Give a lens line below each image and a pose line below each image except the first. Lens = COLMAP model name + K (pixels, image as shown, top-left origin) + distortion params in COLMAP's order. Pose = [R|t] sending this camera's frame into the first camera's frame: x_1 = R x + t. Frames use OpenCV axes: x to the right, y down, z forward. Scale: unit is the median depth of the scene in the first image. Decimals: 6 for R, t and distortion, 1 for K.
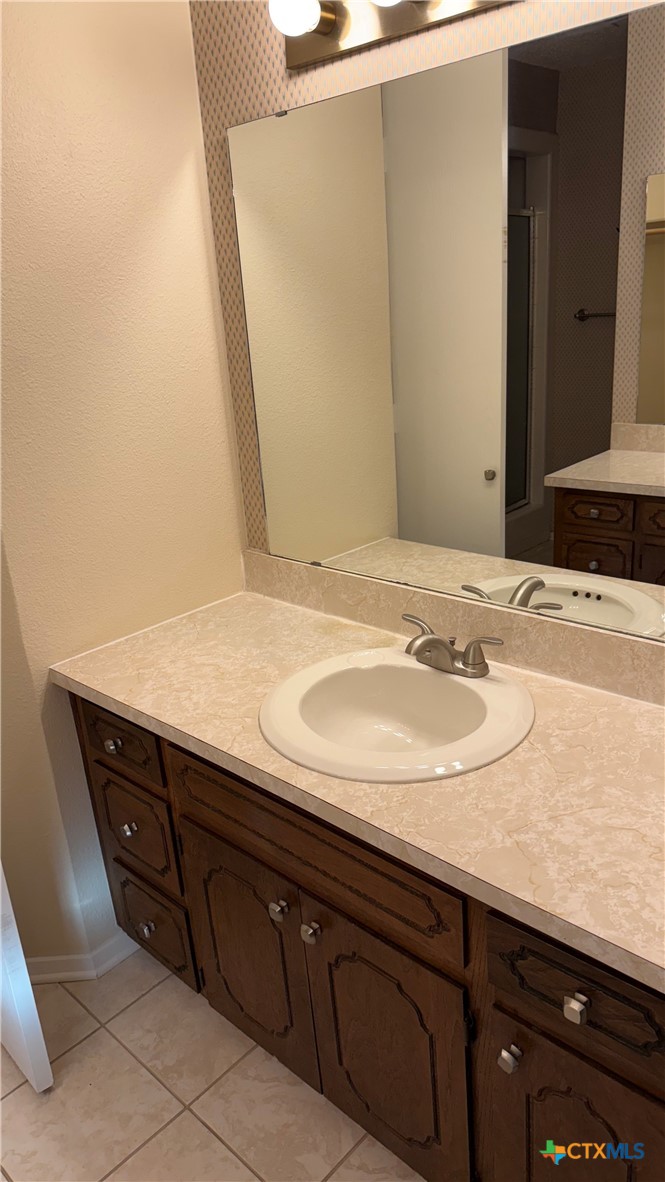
lens RADIAL K [[830.1, 0, 336.4], [0, 830.1, 589.1], [0, 0, 1]] dist [0.061727, -0.101743]
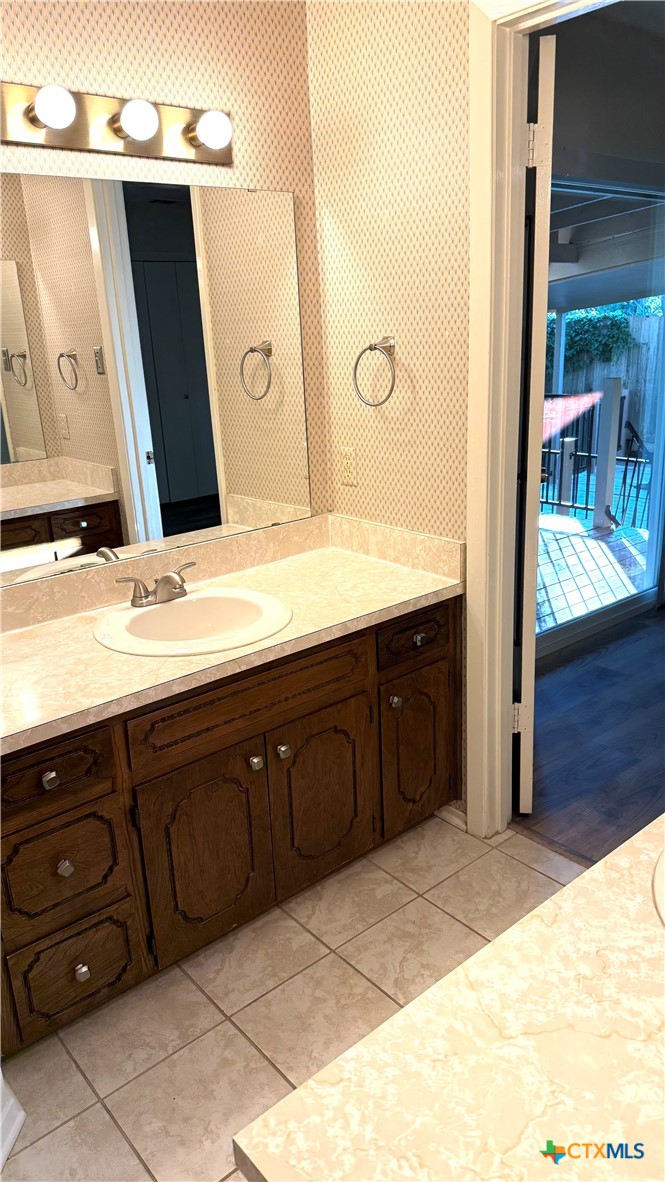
lens RADIAL K [[830.1, 0, 335.4], [0, 830.1, 598.6], [0, 0, 1]] dist [0.061727, -0.101743]
pose [[0.097666, -0.244255, 0.964780, -1.194438], [0.367369, 0.909799, 0.193146, -0.070530], [-0.924933, 0.335566, 0.178588, 0.498765]]
